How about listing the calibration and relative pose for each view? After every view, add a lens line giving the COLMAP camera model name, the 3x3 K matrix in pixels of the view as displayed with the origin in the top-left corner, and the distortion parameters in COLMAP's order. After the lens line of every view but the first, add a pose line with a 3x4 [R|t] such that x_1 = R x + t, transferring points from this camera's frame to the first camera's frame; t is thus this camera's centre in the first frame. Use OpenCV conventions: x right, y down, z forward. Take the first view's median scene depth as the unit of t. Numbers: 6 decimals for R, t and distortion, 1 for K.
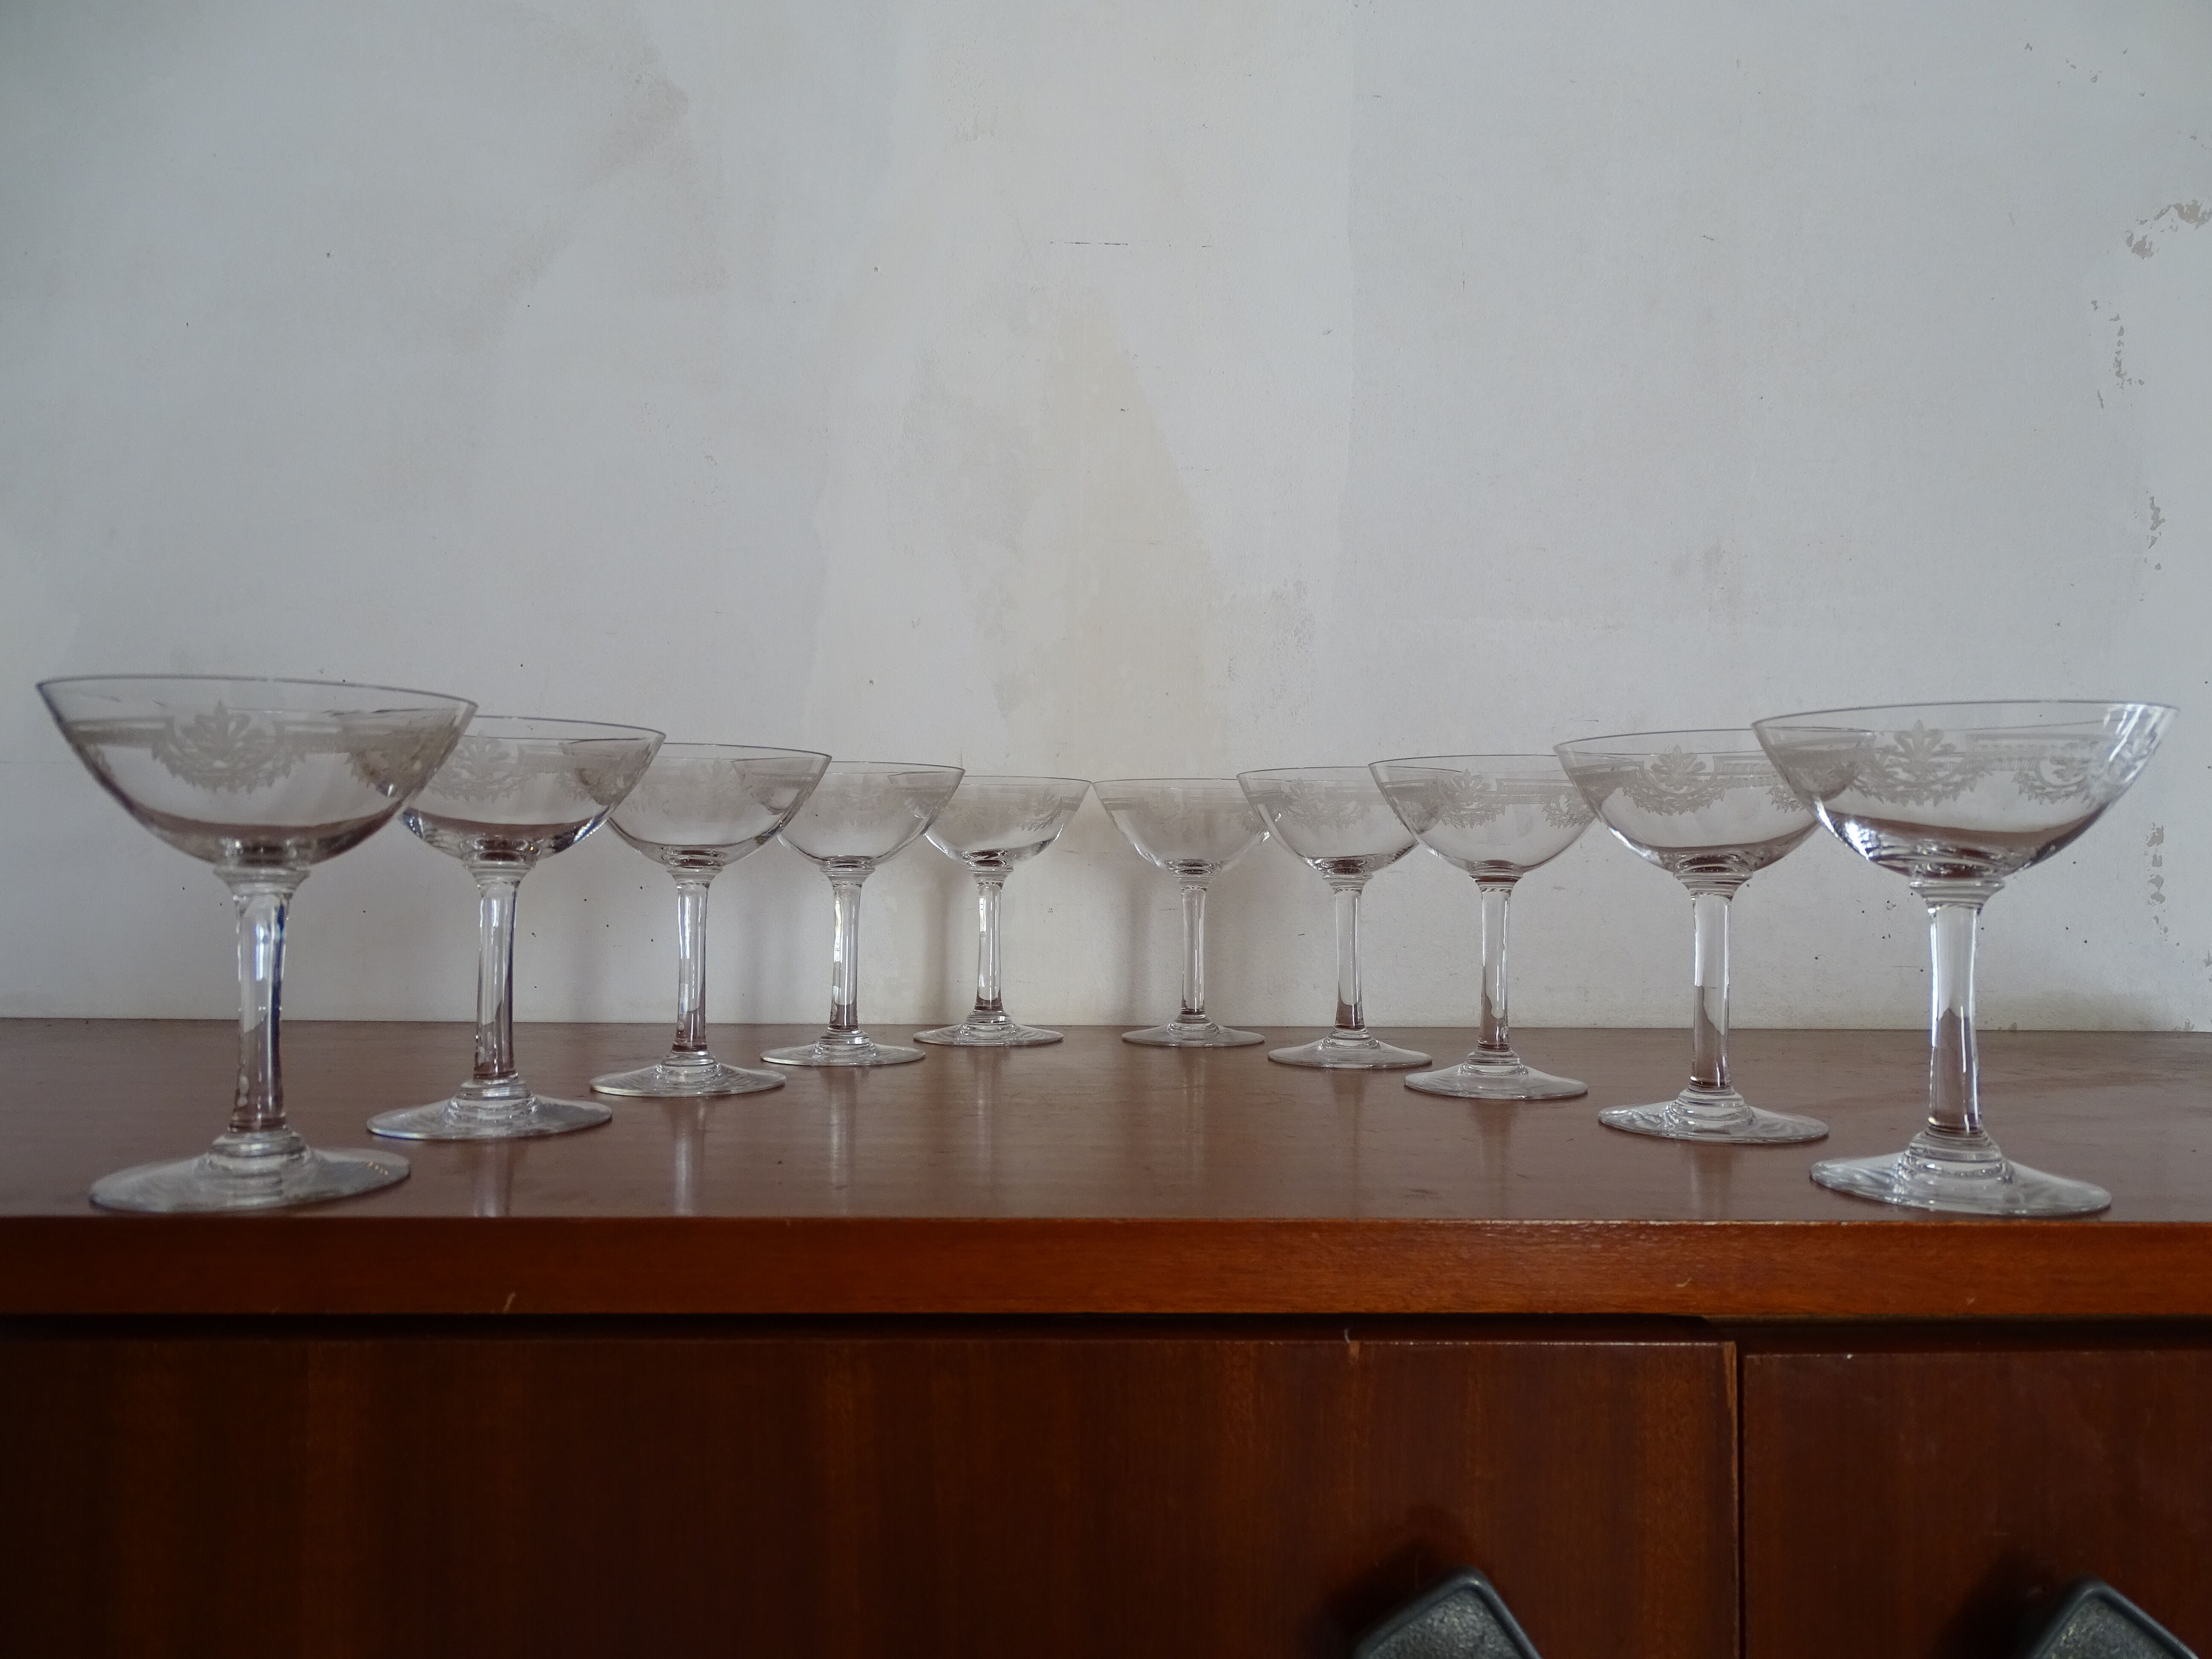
lens RADIAL K [[1616.8, 0, 1106.0], [0, 1616.8, 829.5], [0, 0, 1]] dist [-0.001781, -0.001163]
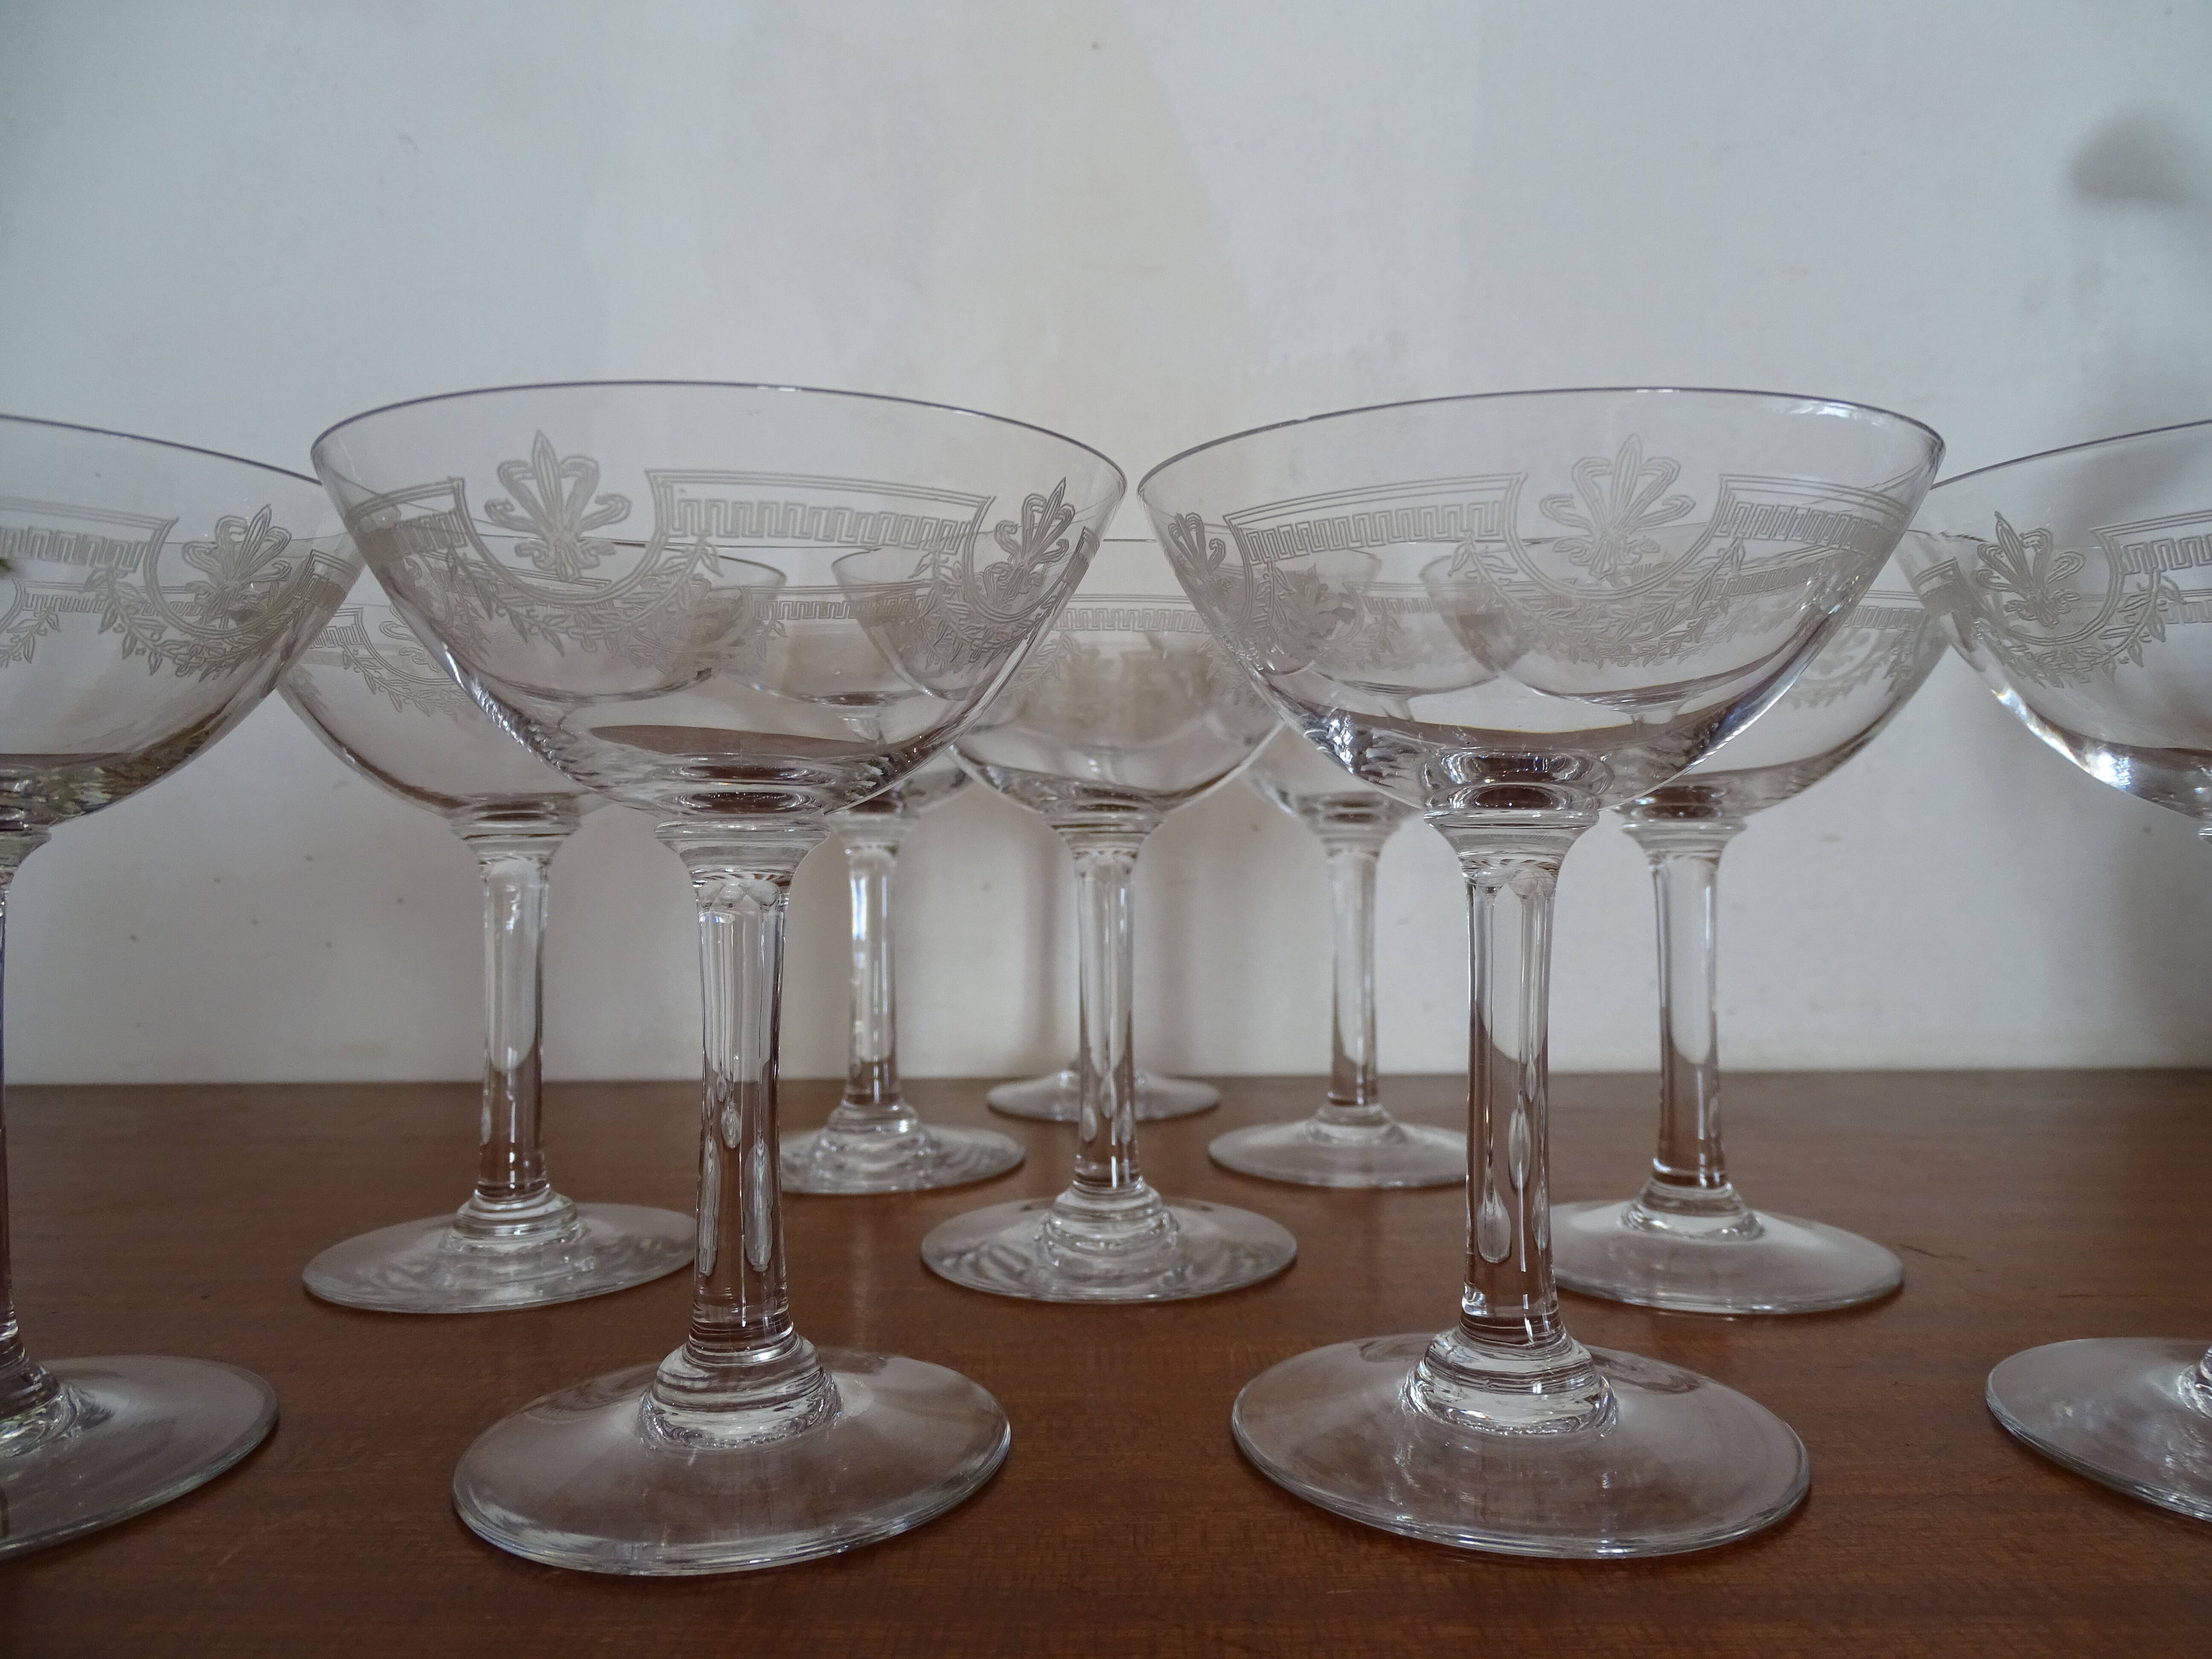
lens RADIAL K [[1622.2, 0, 1104.6], [0, 1622.2, 836.7], [0, 0, 1]] dist [-0.001508, 0.000698]
pose [[0.999738, -0.013715, -0.018308, 0.023080], [0.014358, 0.999269, 0.035439, 0.011386], [0.017809, -0.035693, 0.999204, 0.434967]]
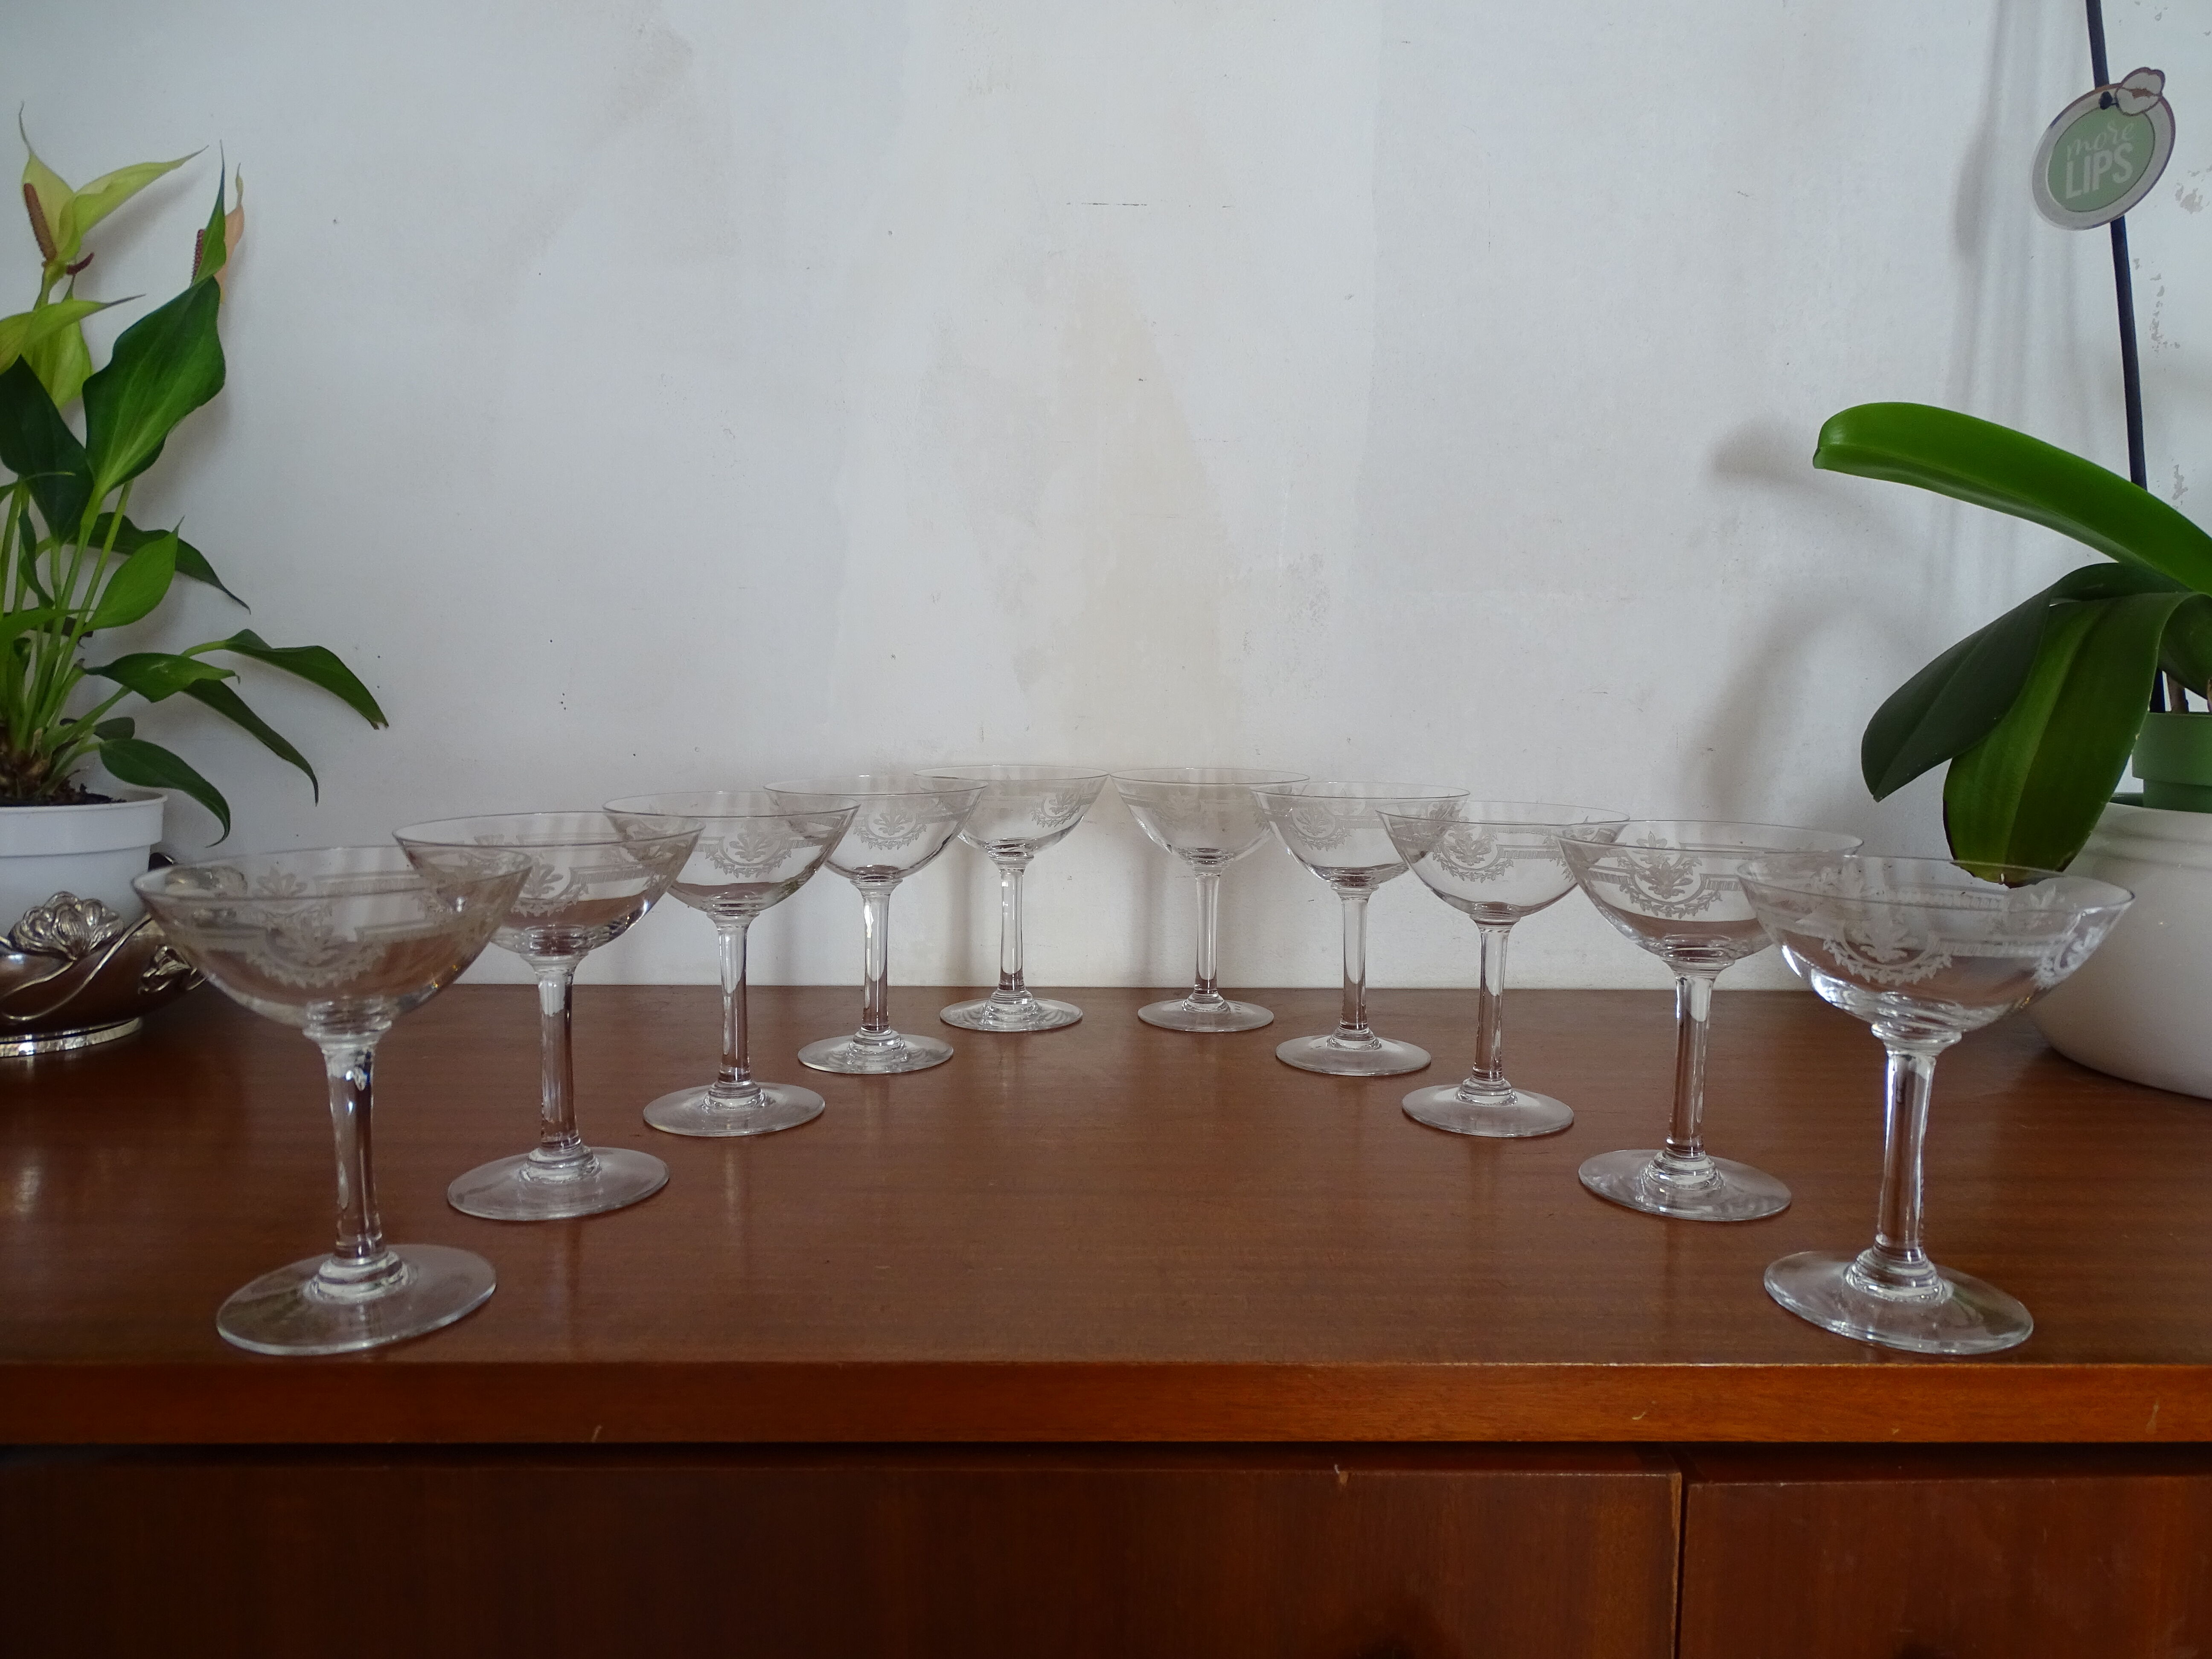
lens RADIAL K [[1622.2, 0, 1104.6], [0, 1622.2, 836.7], [0, 0, 1]] dist [-0.001508, 0.000698]
pose [[0.999947, 0.002077, -0.010103, -0.001308], [-0.000613, 0.989743, 0.142860, -0.137110], [0.010296, -0.142846, 0.989691, -0.029600]]
